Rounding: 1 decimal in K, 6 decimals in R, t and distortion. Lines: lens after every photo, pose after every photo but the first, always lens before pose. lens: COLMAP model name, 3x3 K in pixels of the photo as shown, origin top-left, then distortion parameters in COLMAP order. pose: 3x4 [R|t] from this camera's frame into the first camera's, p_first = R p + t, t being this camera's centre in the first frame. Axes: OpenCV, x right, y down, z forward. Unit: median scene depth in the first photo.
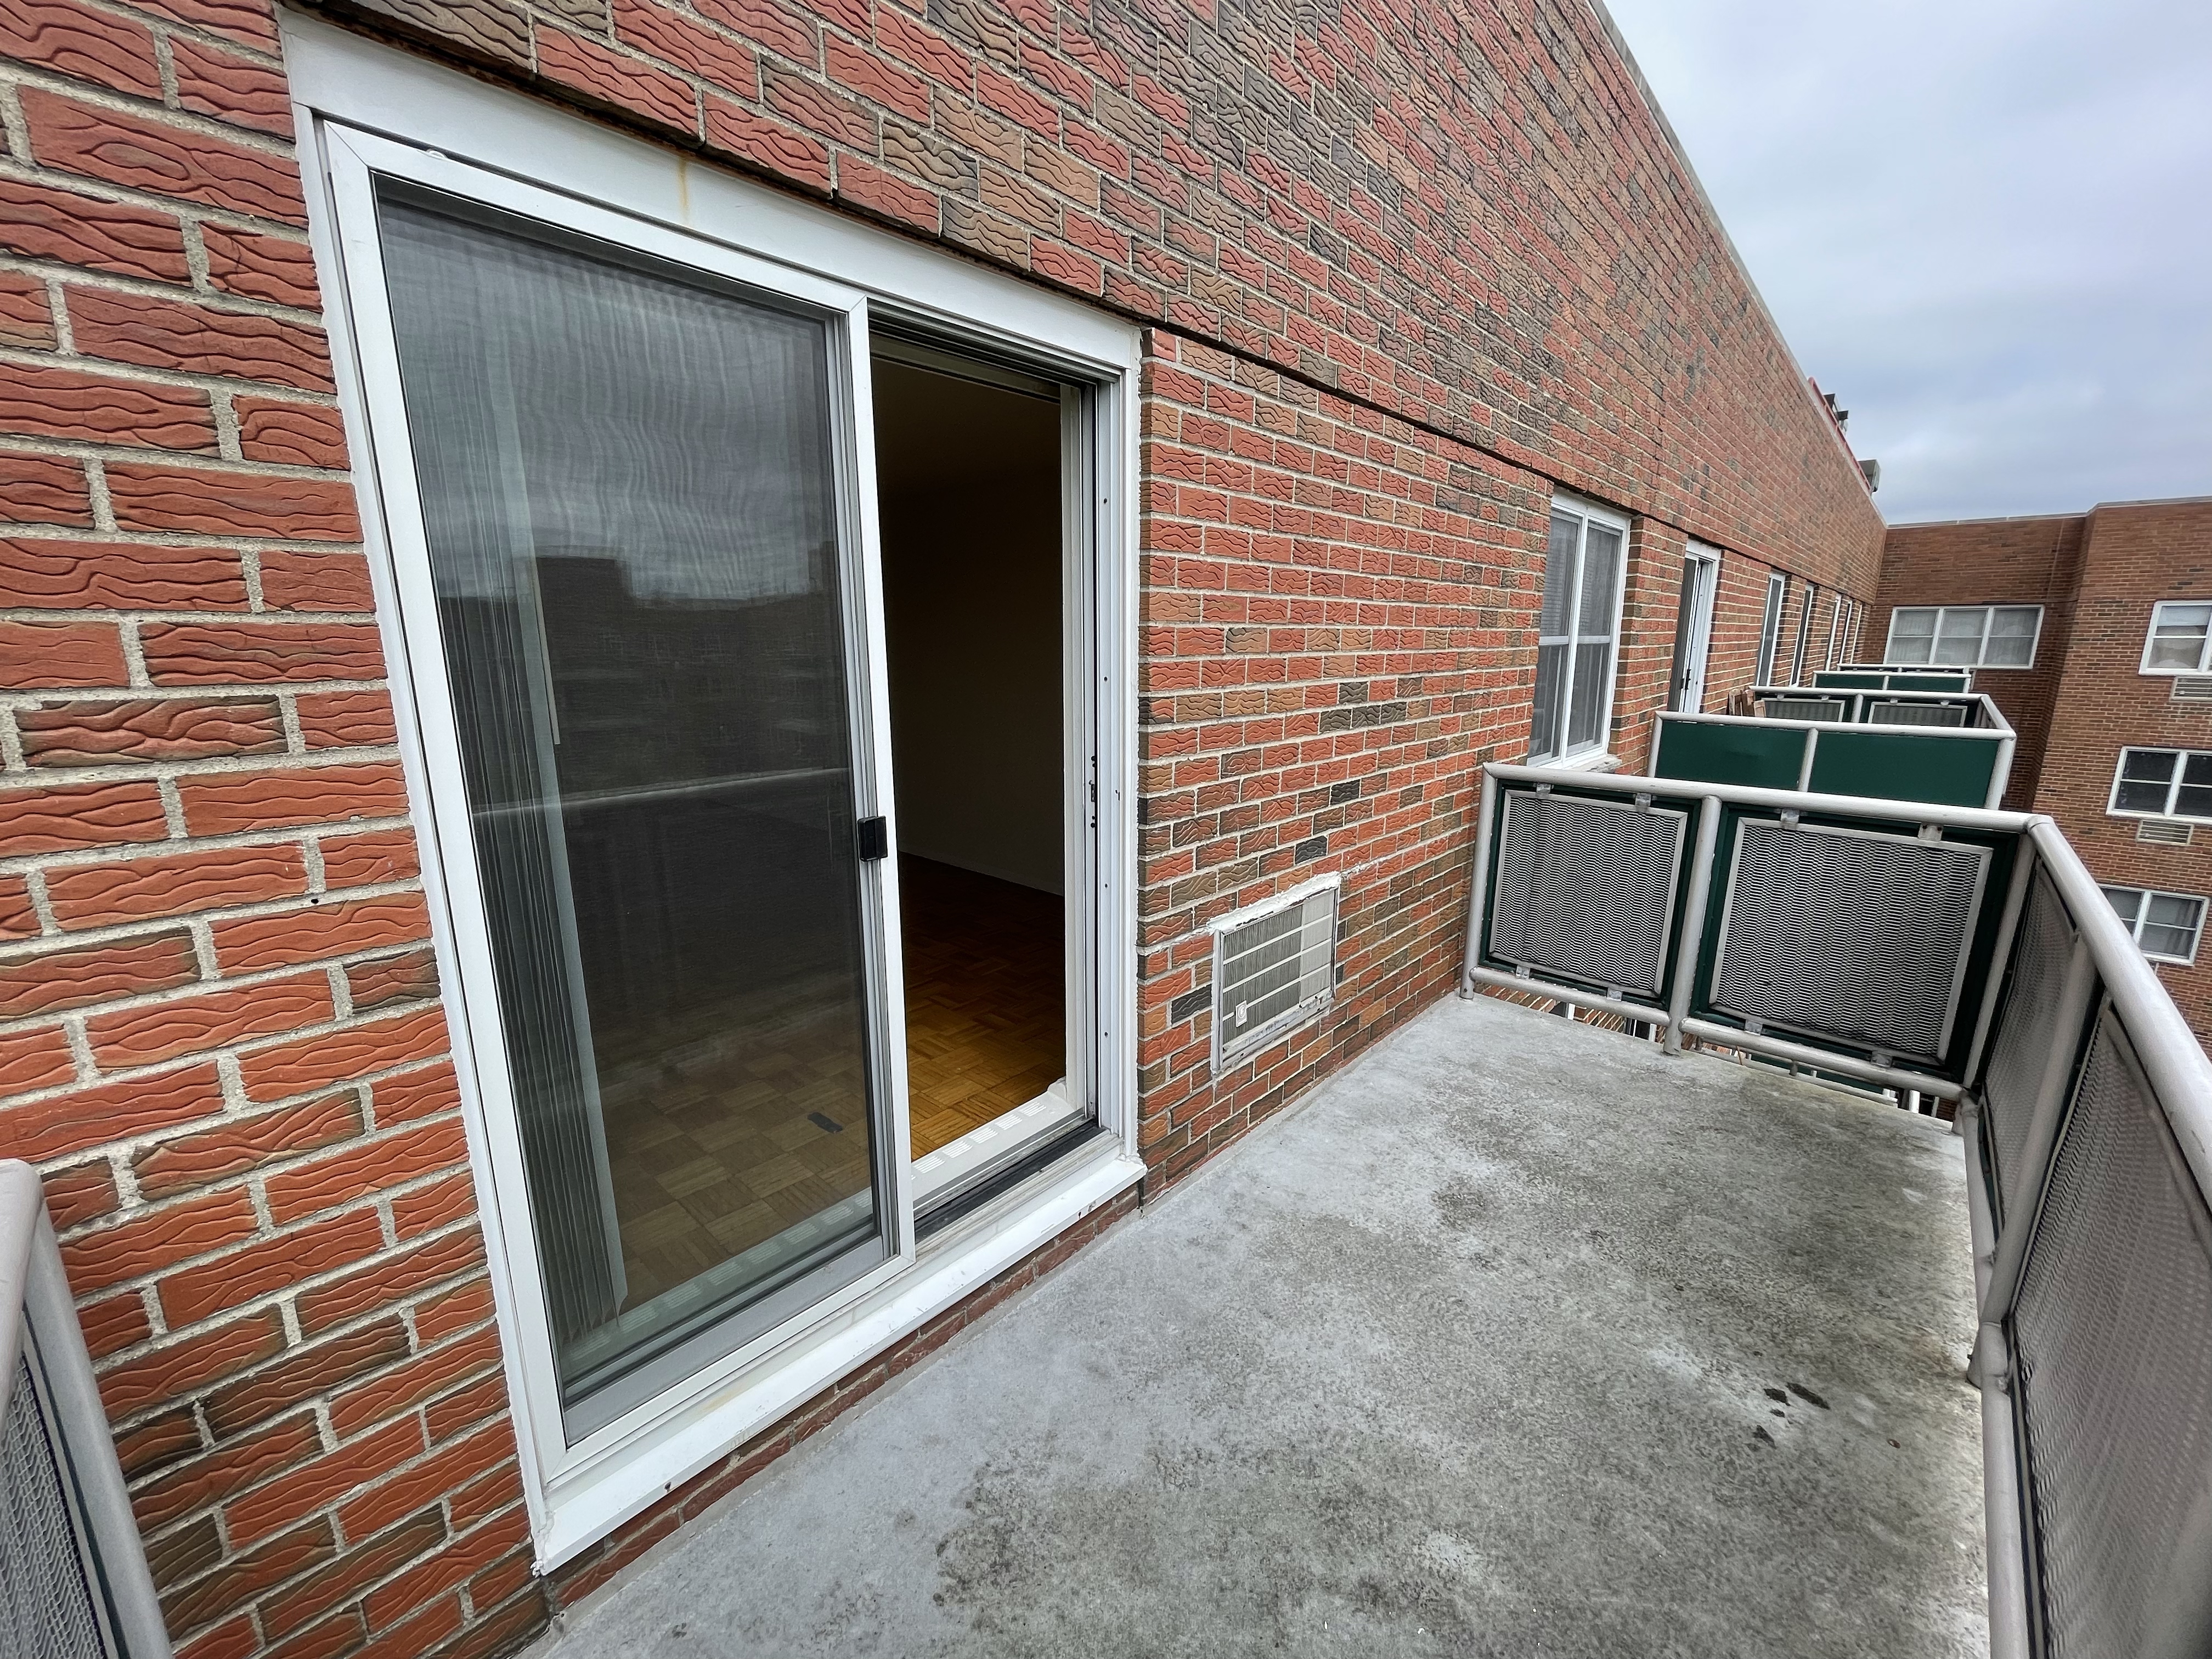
lens RADIAL K [[893.3, 0, 1106.8], [0, 893.3, 827.4], [0, 0, 1]] dist [-0.001871, 0.000202]
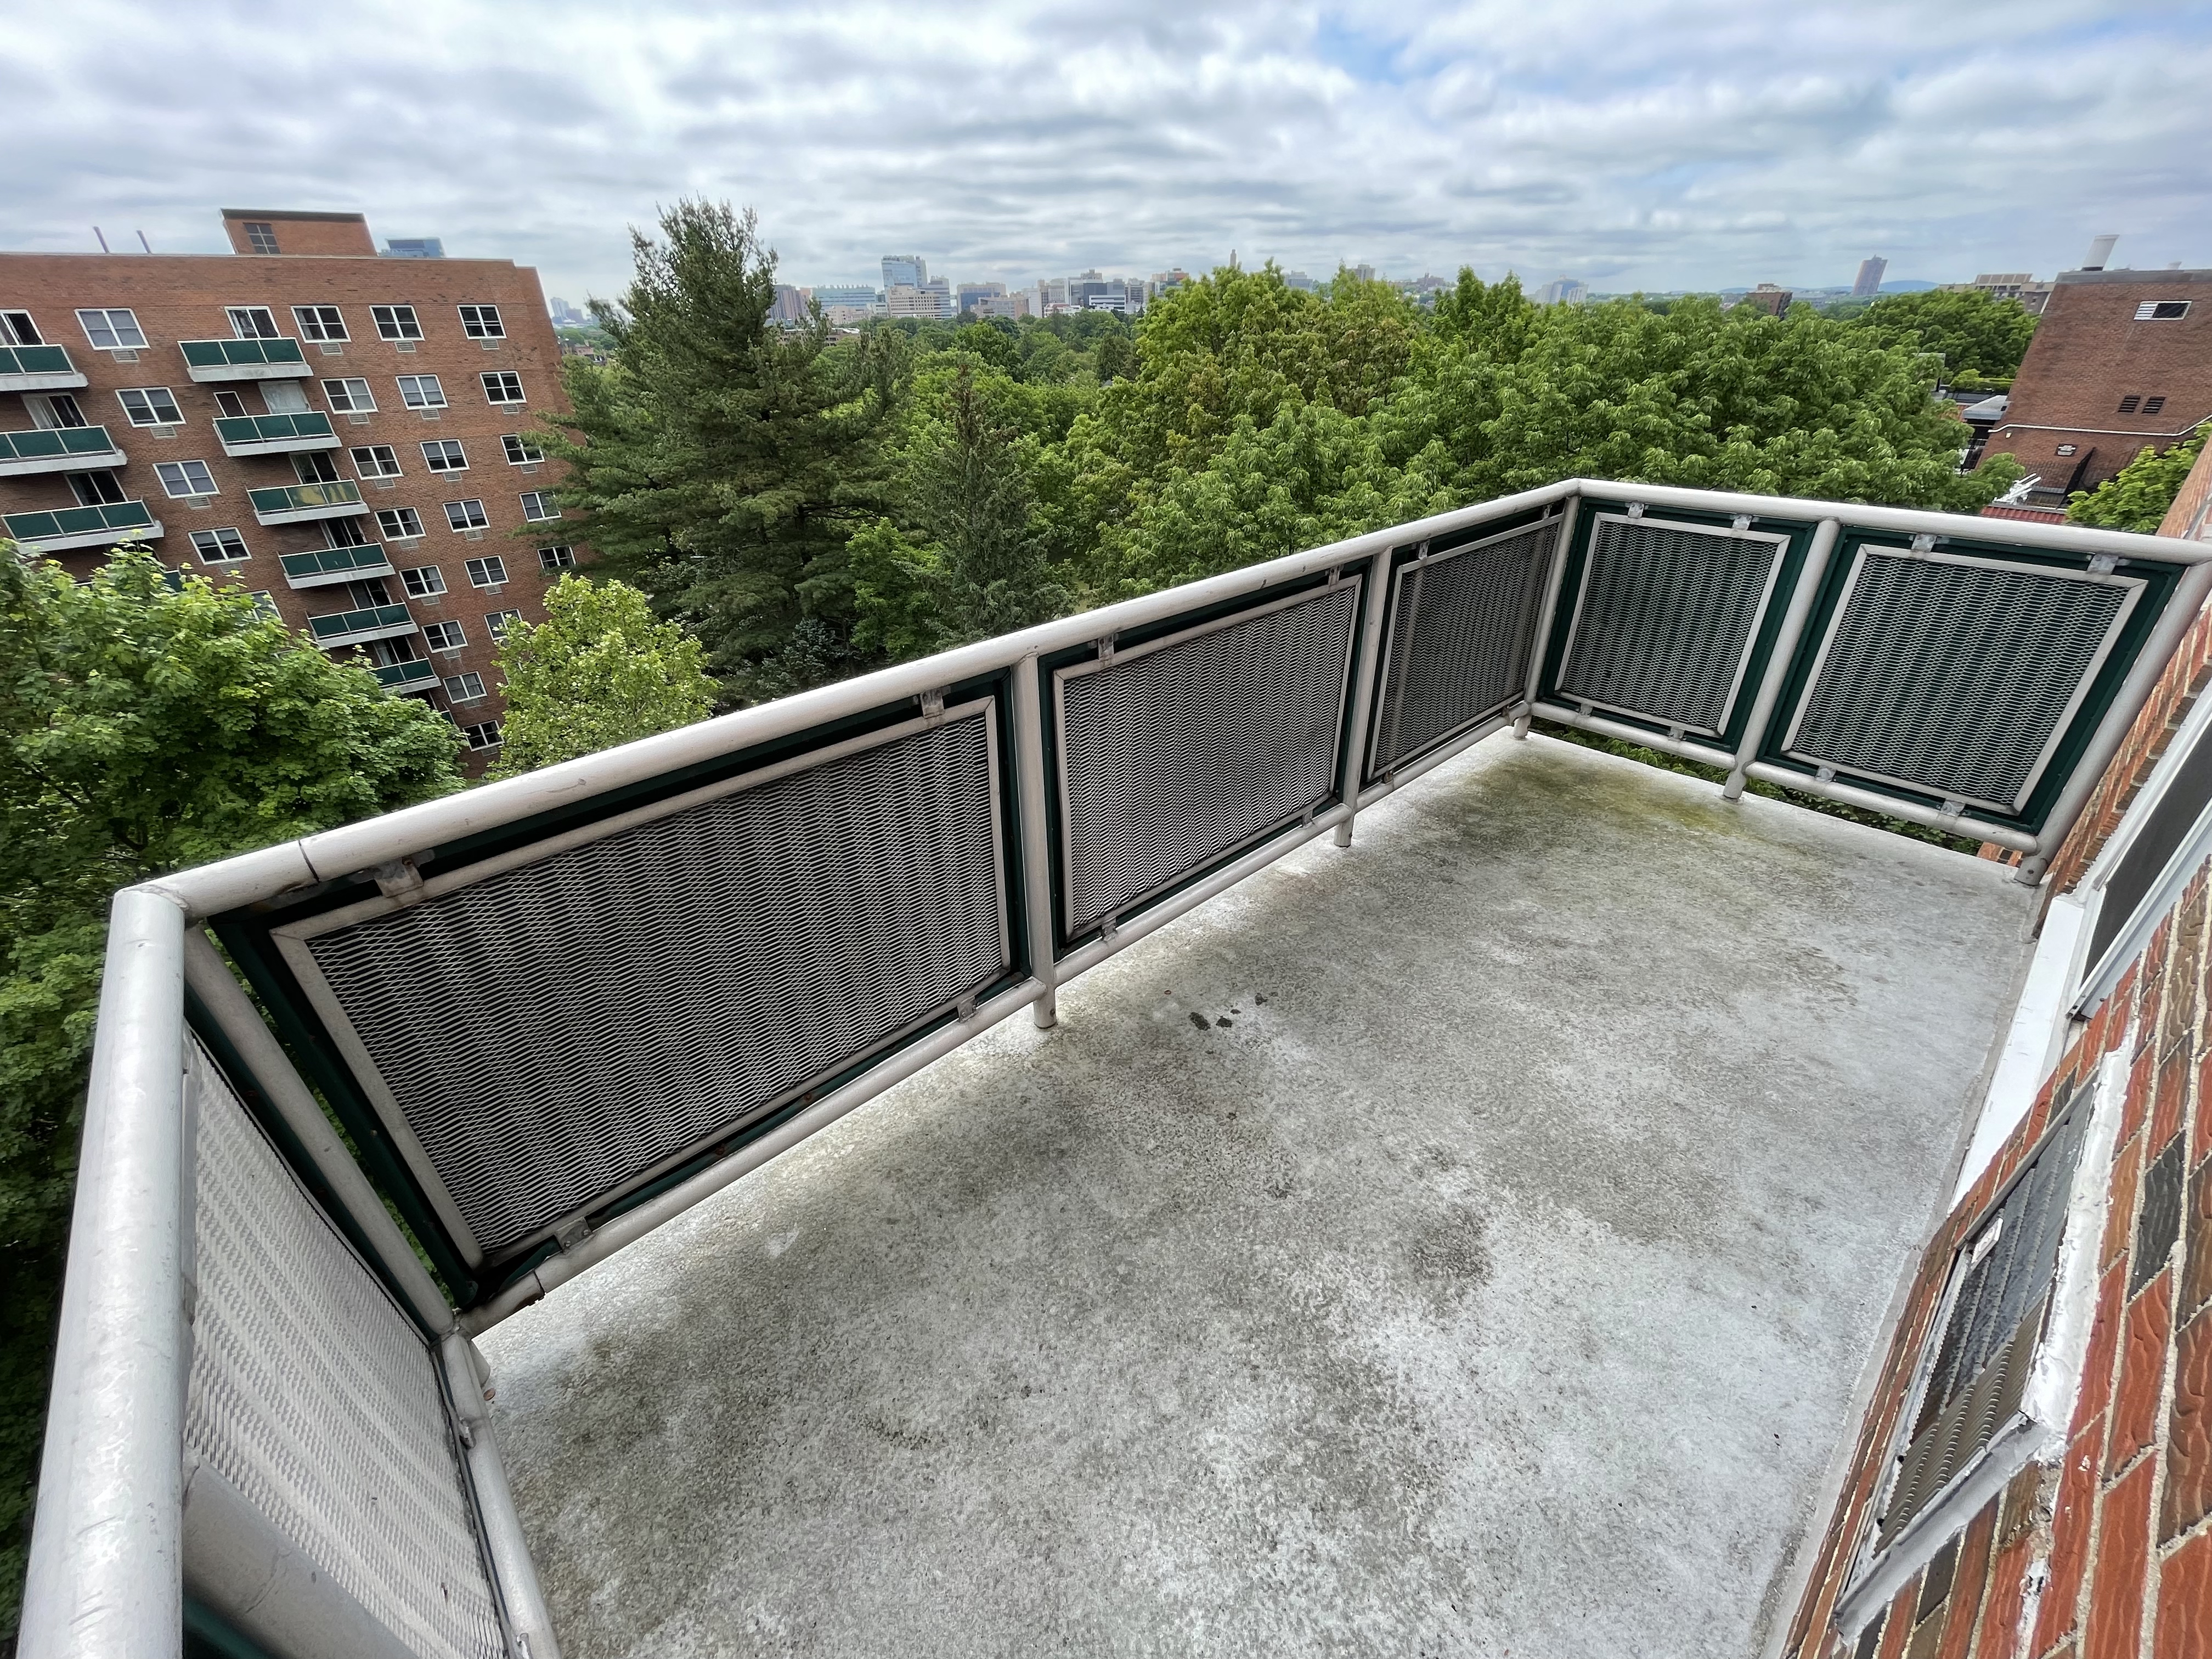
lens RADIAL K [[893.3, 0, 1108.7], [0, 893.3, 829.6], [0, 0, 1]] dist [-0.001871, 0.000202]
pose [[-0.996090, -0.032826, 0.082015, 0.643610], [0.031598, 0.734582, 0.677784, -0.319100], [-0.082495, 0.677726, -0.730673, 1.365531]]
